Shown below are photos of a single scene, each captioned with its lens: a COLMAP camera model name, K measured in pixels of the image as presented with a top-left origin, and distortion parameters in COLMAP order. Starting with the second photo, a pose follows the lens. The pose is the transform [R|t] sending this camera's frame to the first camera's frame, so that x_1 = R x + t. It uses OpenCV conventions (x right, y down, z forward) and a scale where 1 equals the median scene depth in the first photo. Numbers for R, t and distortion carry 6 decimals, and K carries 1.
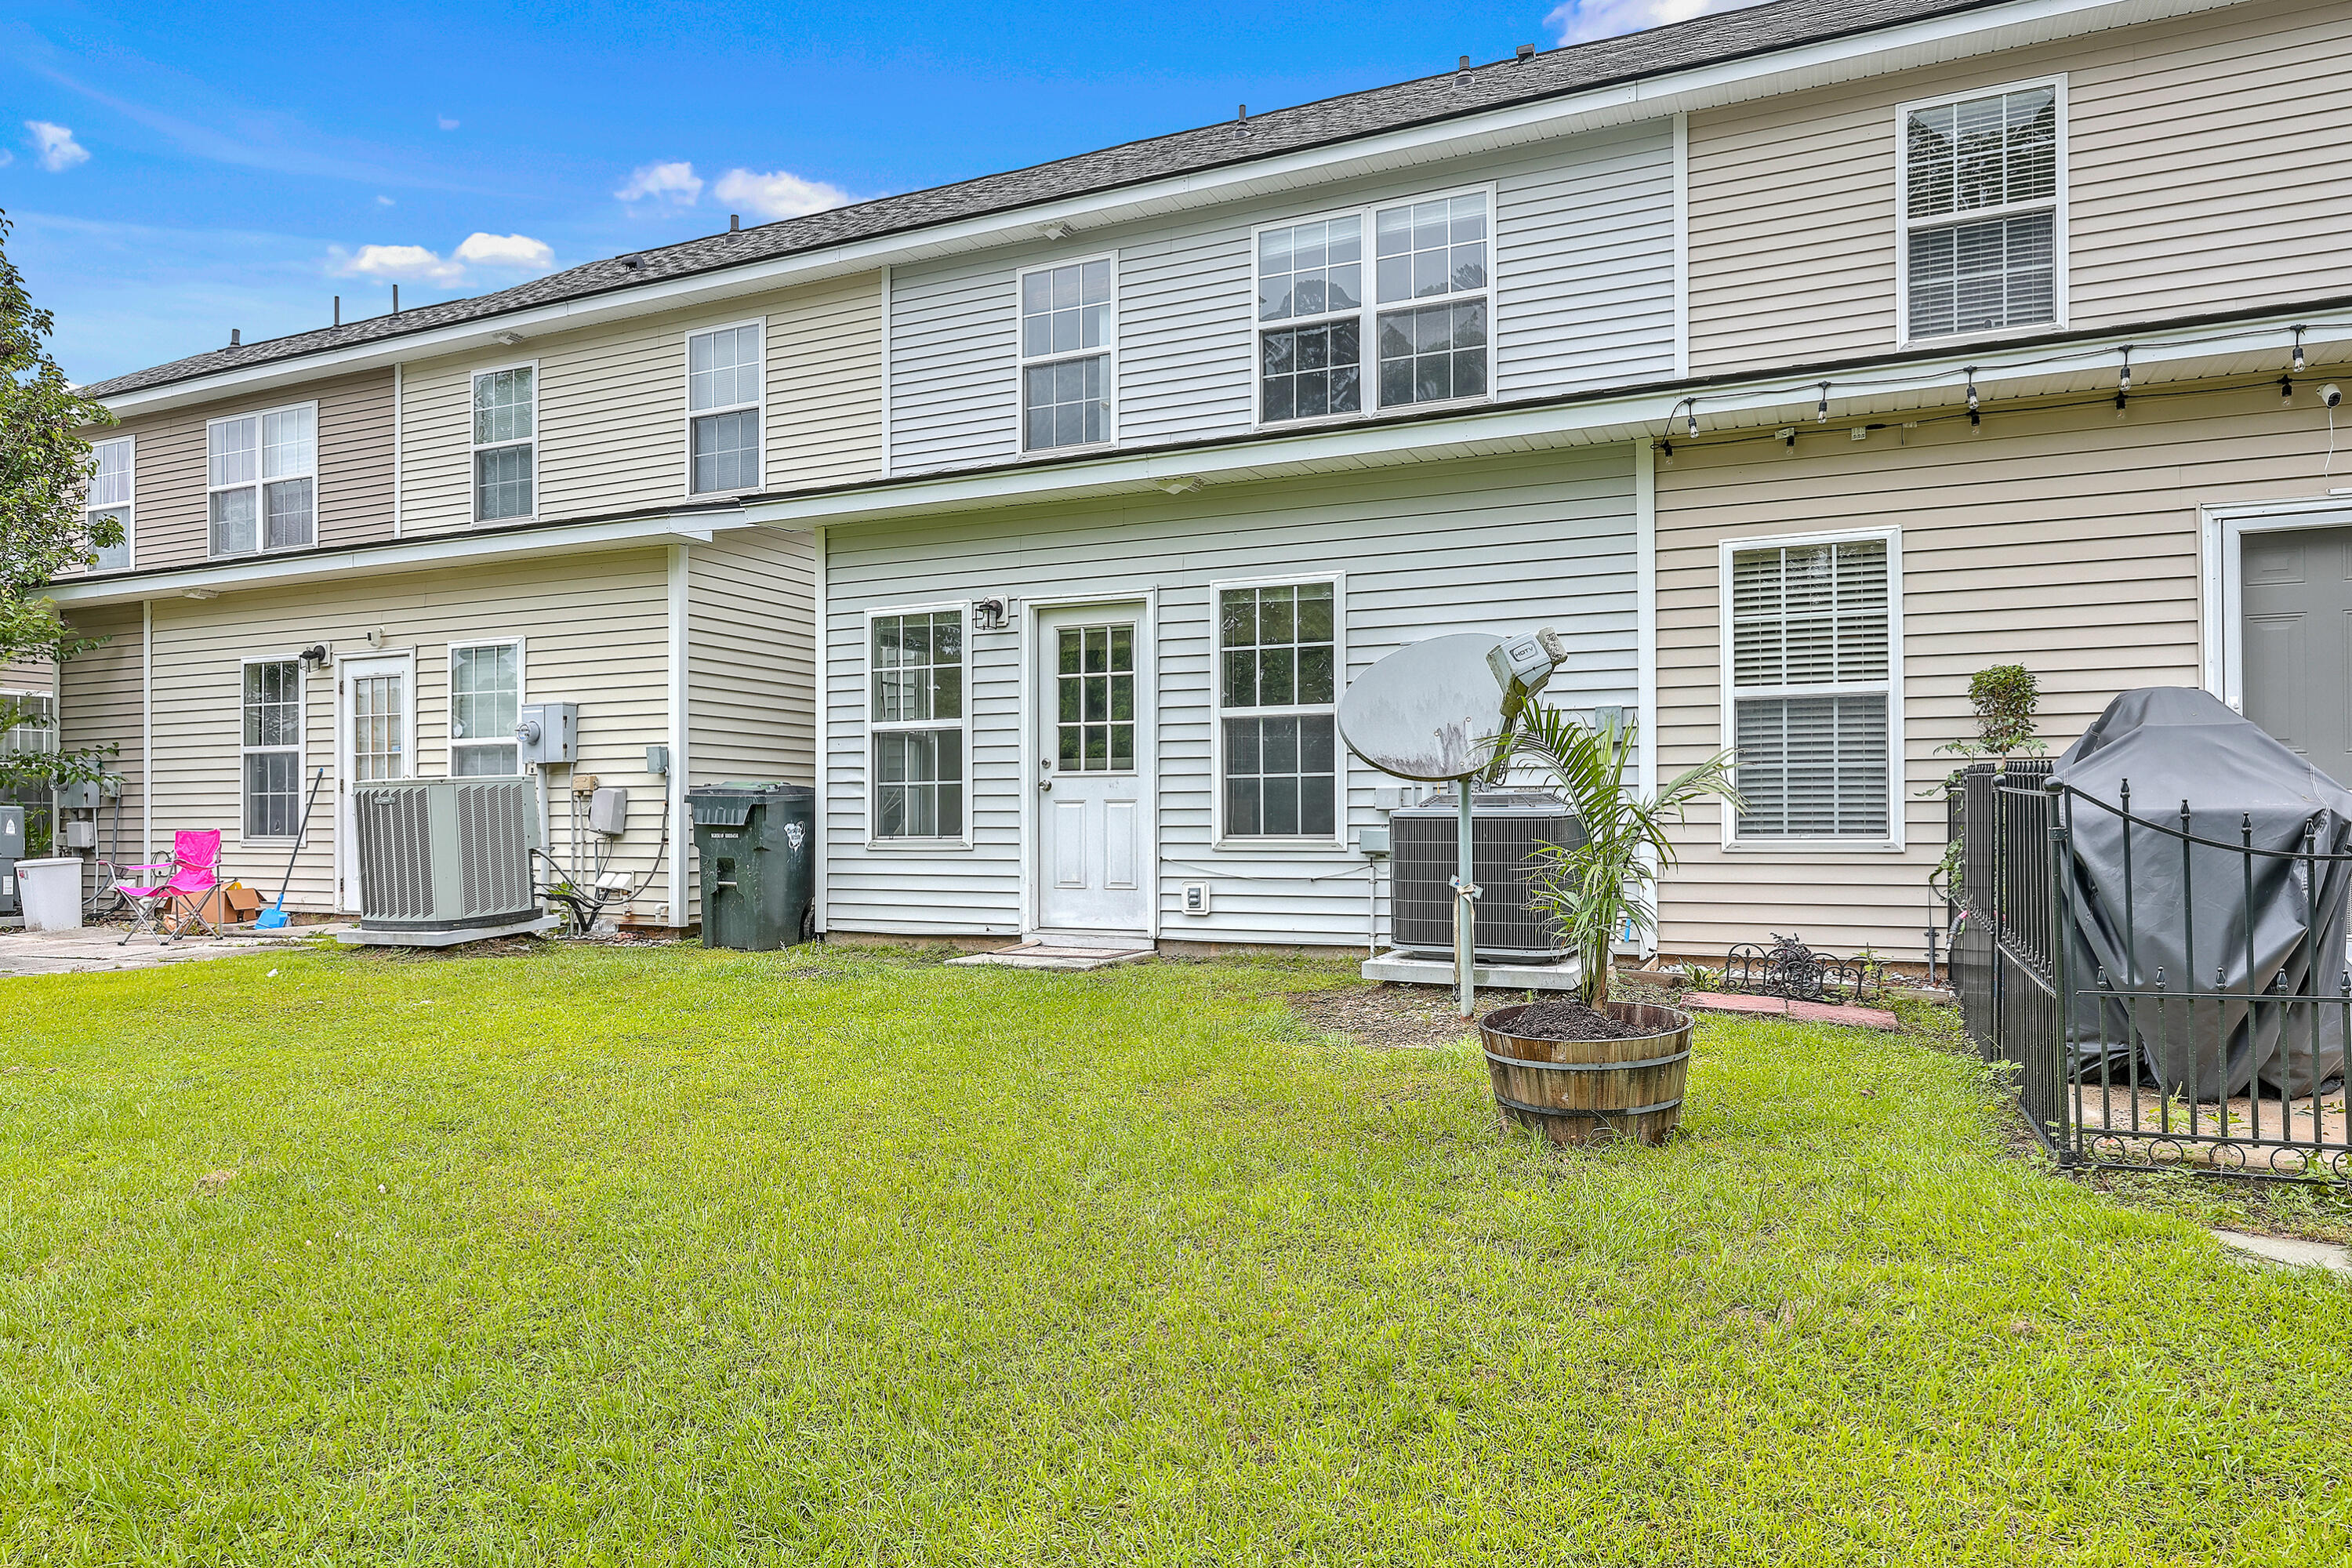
lens RADIAL K [[1462.2, 0, 1169.6], [0, 1462.2, 826.9], [0, 0, 1]] dist [0.002114, -0.002269]
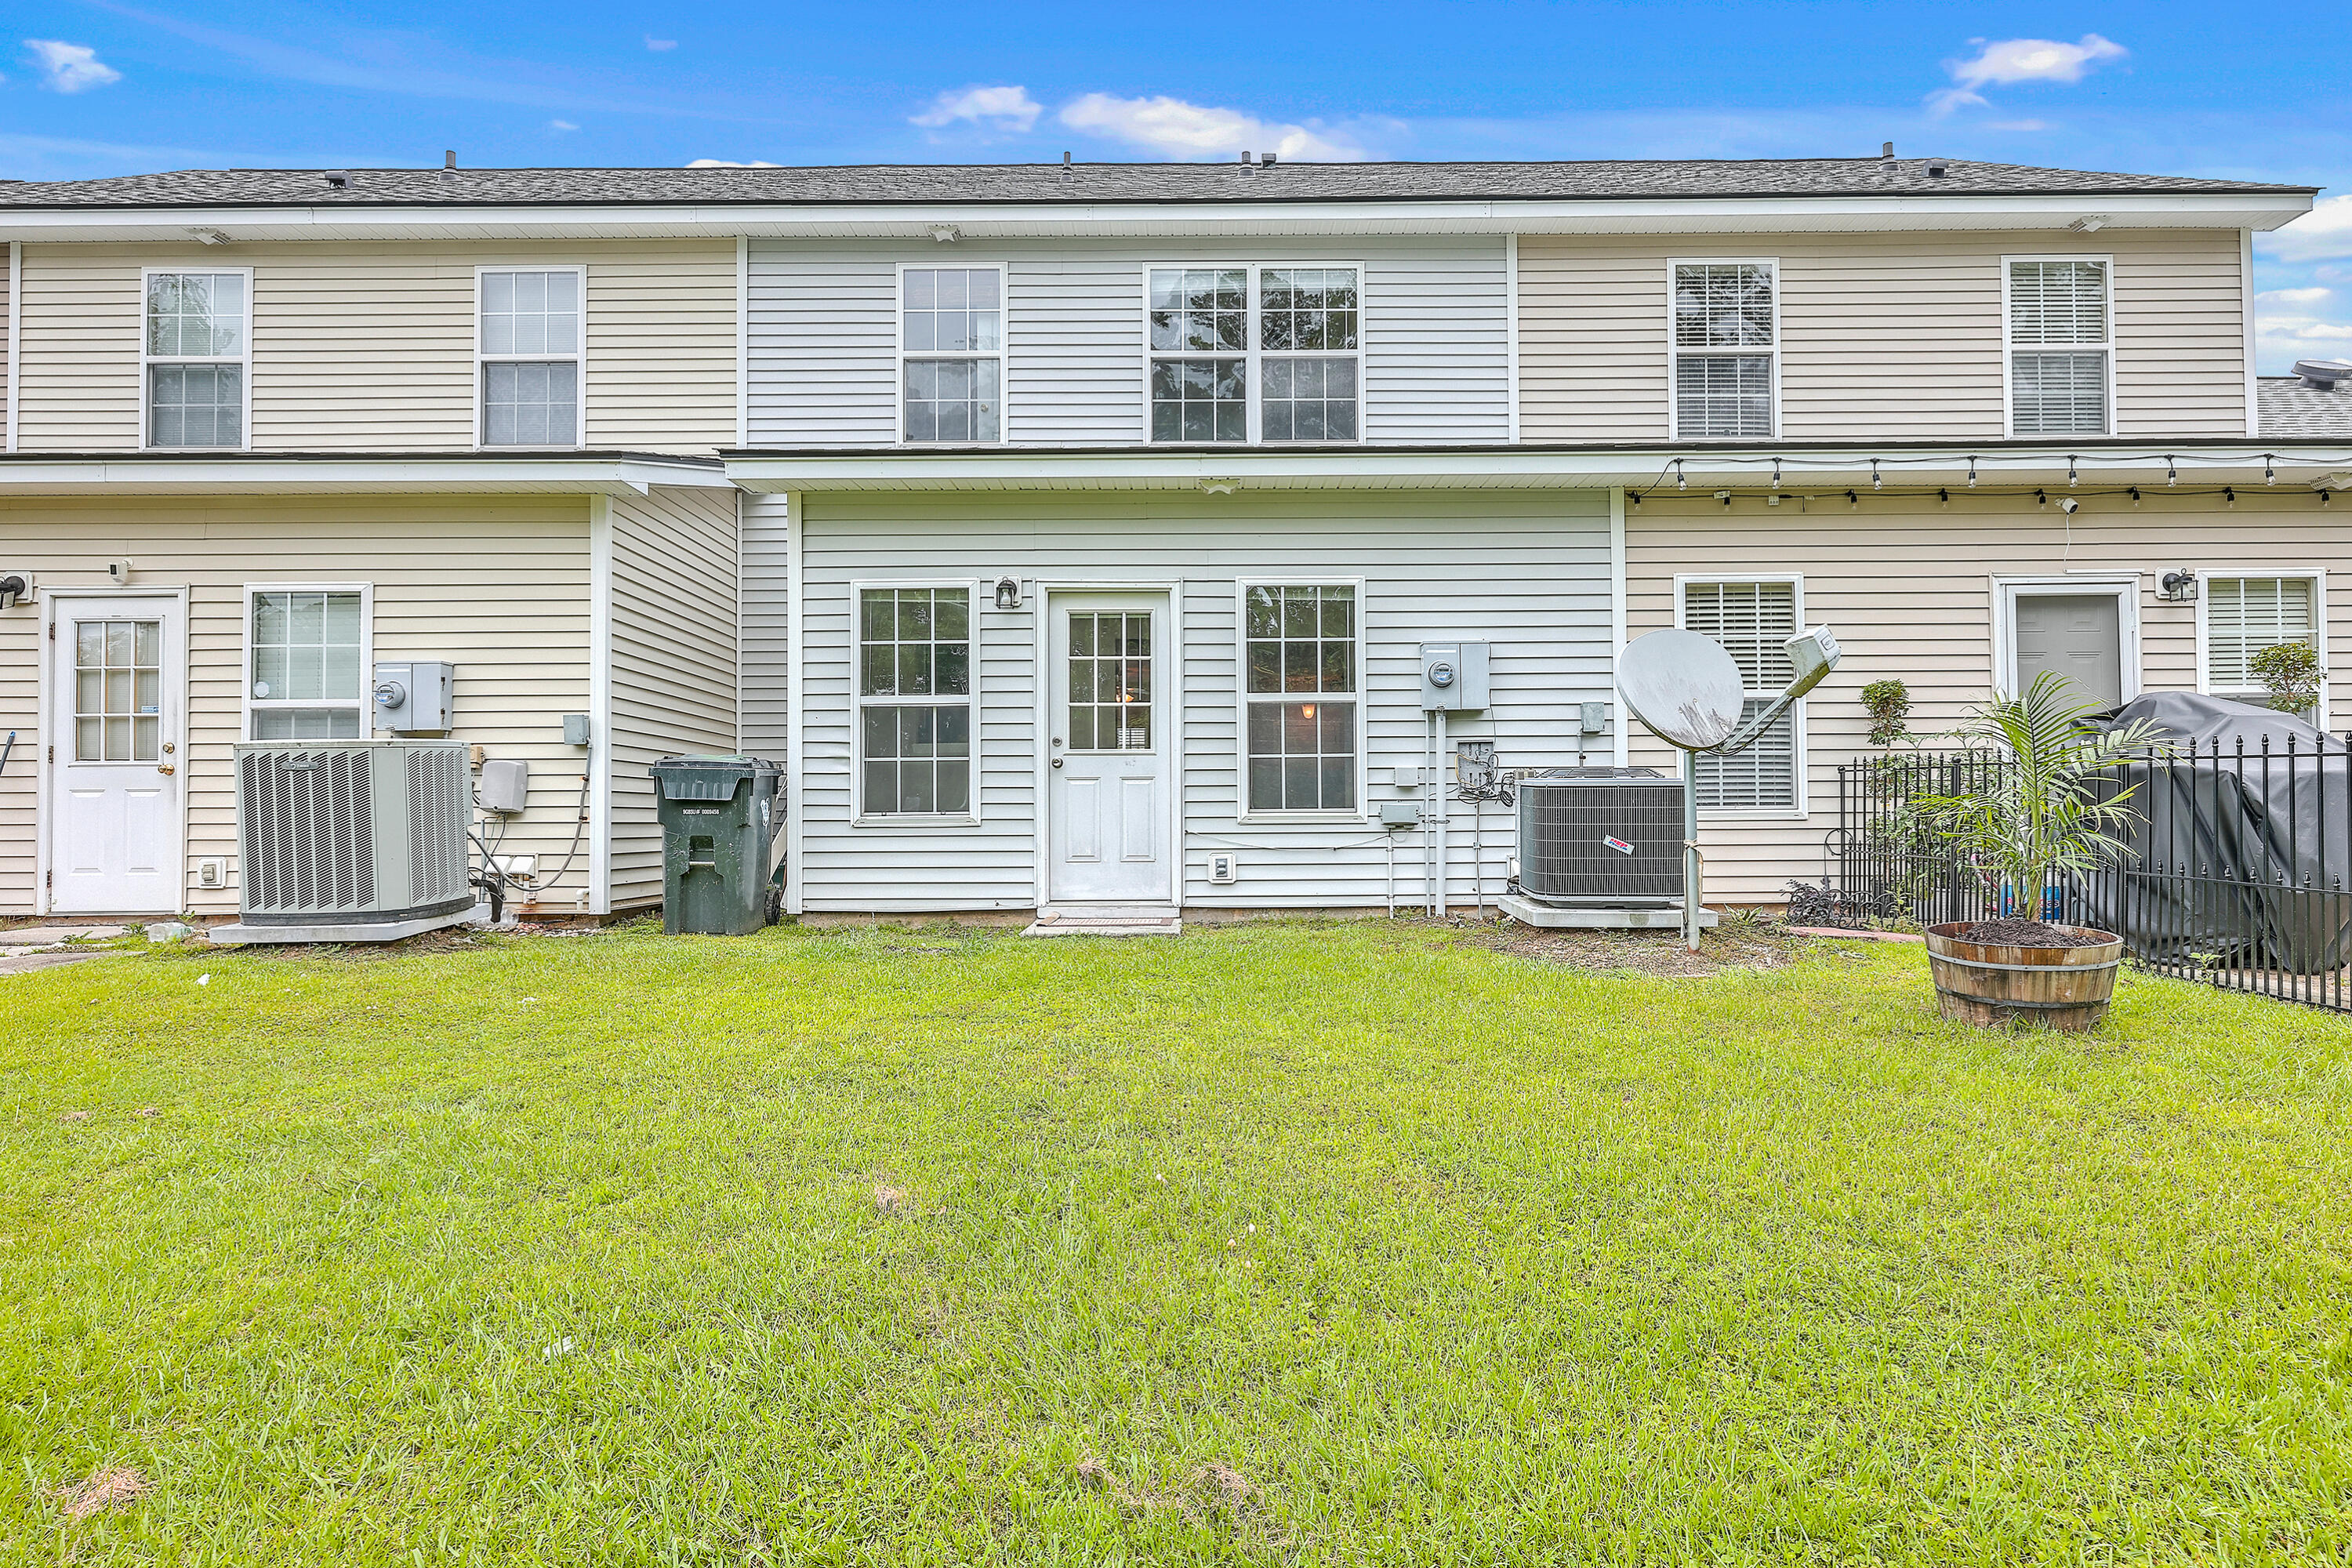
lens RADIAL K [[1293.5, 0, 1181.2], [0, 1293.5, 800.6], [0, 0, 1]] dist [0.001682, 0.000016]
pose [[0.909235, 0.005920, 0.416241, -0.386673], [0.003281, 0.999766, -0.021388, 0.018295], [-0.416270, 0.020812, 0.909003, 0.133966]]
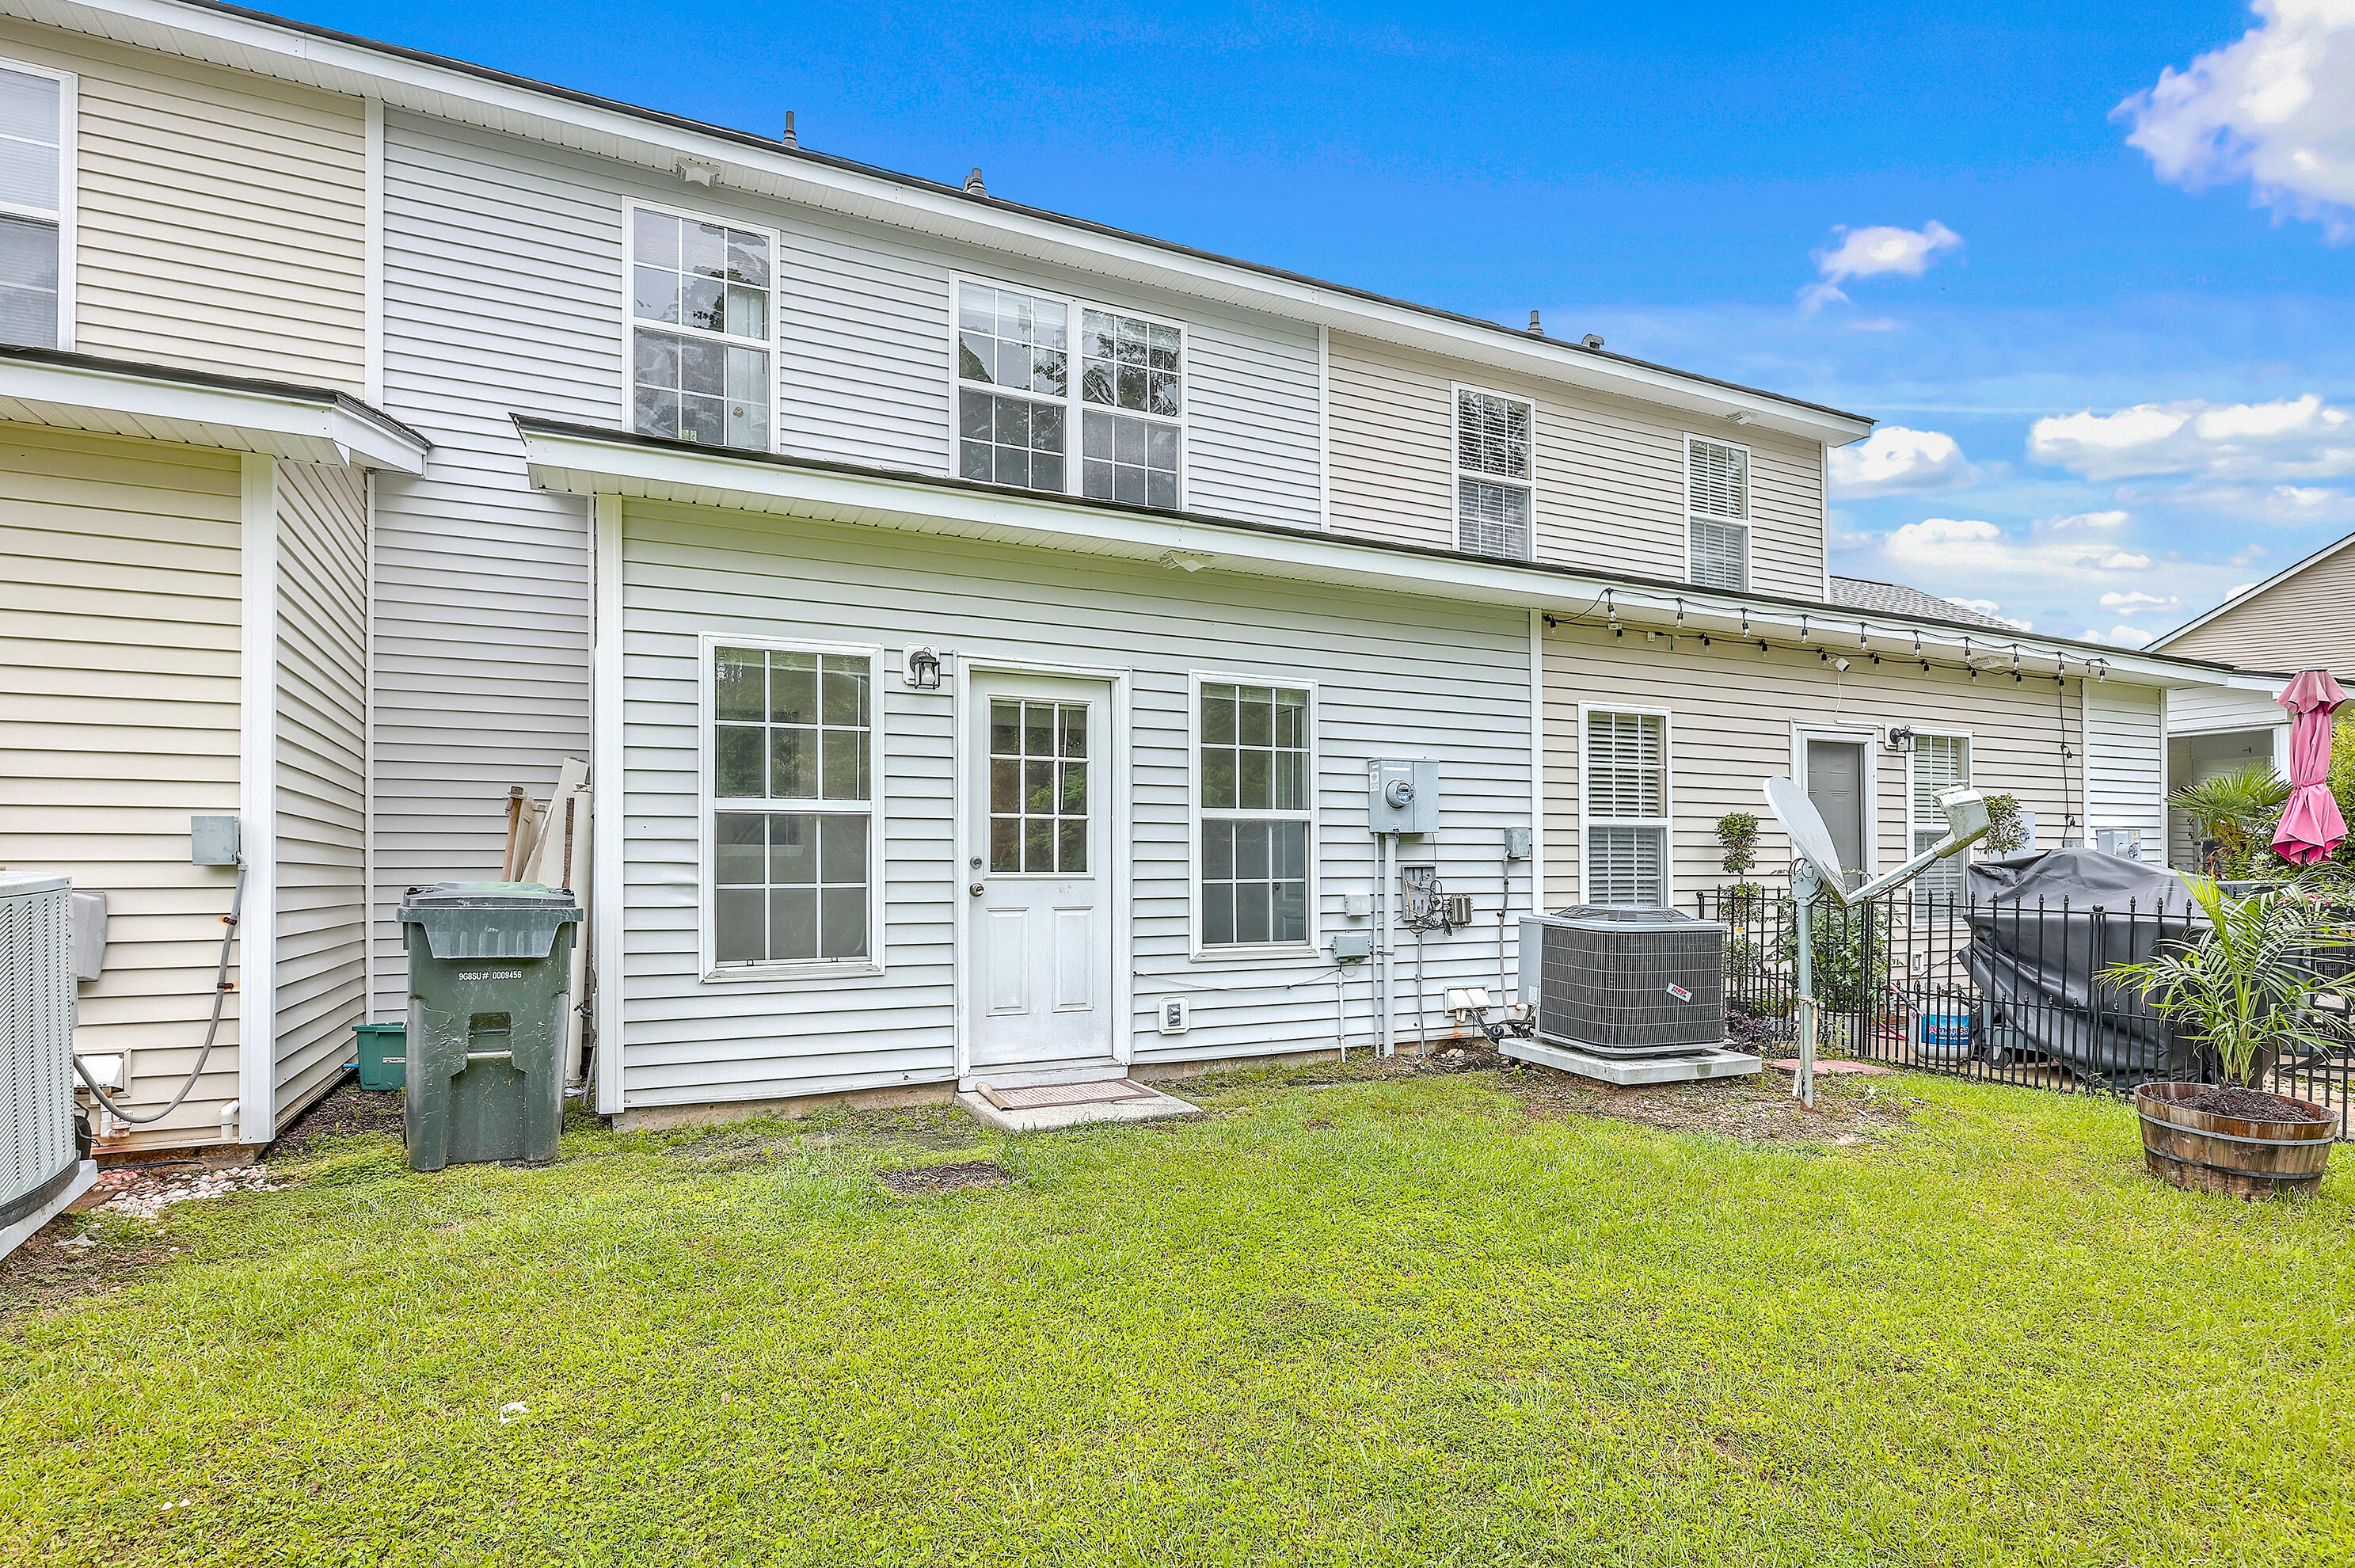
lens RADIAL K [[1239.3, 0, 1201.4], [0, 1239.3, 864.5], [0, 0, 1]] dist [0.001823, -0.000177]
pose [[0.619134, 0.007510, 0.785249, -0.547197], [0.003601, 0.999917, -0.012402, -0.033443], [-0.785277, 0.010506, 0.619055, 0.480962]]
